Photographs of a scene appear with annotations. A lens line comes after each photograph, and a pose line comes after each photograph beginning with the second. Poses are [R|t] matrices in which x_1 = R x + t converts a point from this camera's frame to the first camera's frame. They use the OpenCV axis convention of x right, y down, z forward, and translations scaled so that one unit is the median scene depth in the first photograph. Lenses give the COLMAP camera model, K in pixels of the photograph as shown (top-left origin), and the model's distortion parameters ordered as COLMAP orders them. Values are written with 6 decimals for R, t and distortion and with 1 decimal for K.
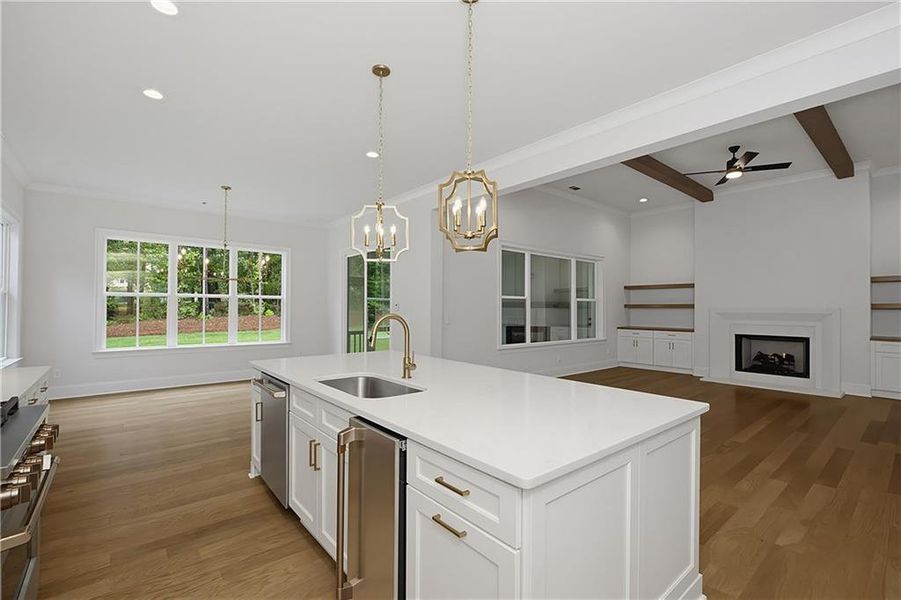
lens RADIAL K [[409.7, 0, 453.3], [0, 409.7, 302.3], [0, 0, 1]] dist [0.004233, 0.000425]
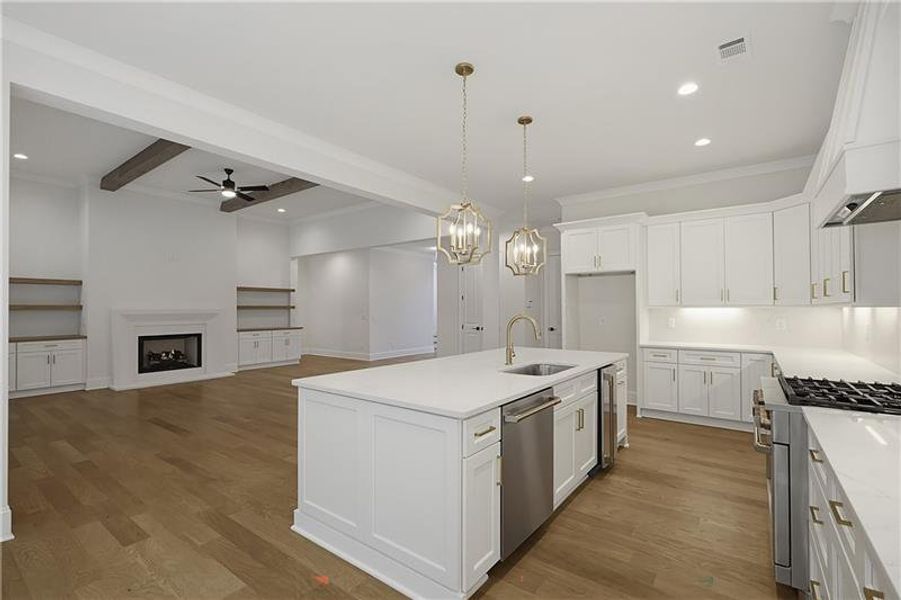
lens RADIAL K [[409.7, 0, 453.3], [0, 409.7, 302.3], [0, 0, 1]] dist [0.004233, 0.000425]
pose [[-0.215687, 0.009797, 0.976413, -0.486328], [-0.008110, 0.999897, -0.011825, 0.001914], [-0.976429, -0.010469, -0.215585, 0.533133]]
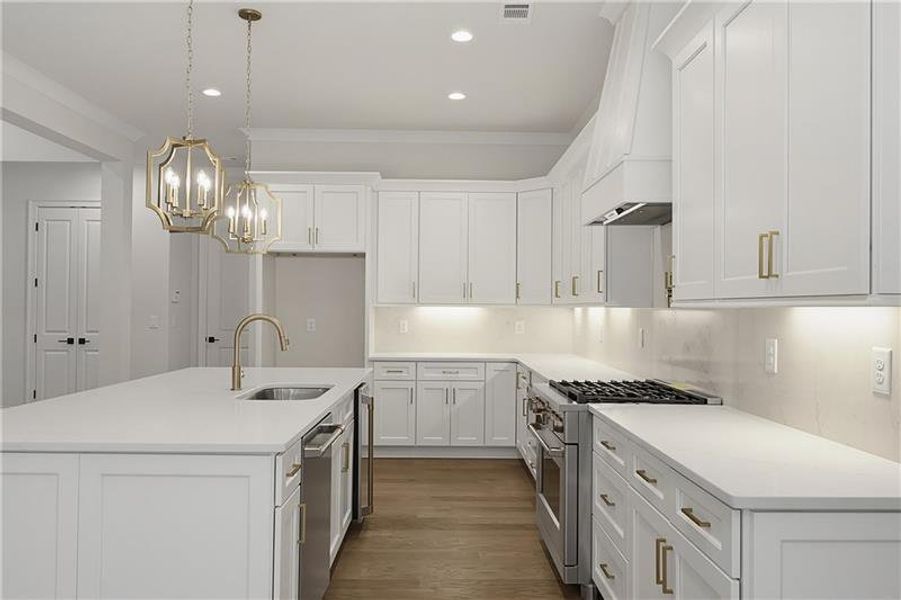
lens RADIAL K [[717.2, 0, 450.5], [0, 717.2, 300.0], [0, 0, 1]] dist [0.011612, 0.002819]
pose [[-0.762524, -0.005824, 0.646933, -0.511800], [-0.020060, 0.999692, -0.014645, 0.004541], [-0.646648, -0.024145, -0.762406, 0.682508]]
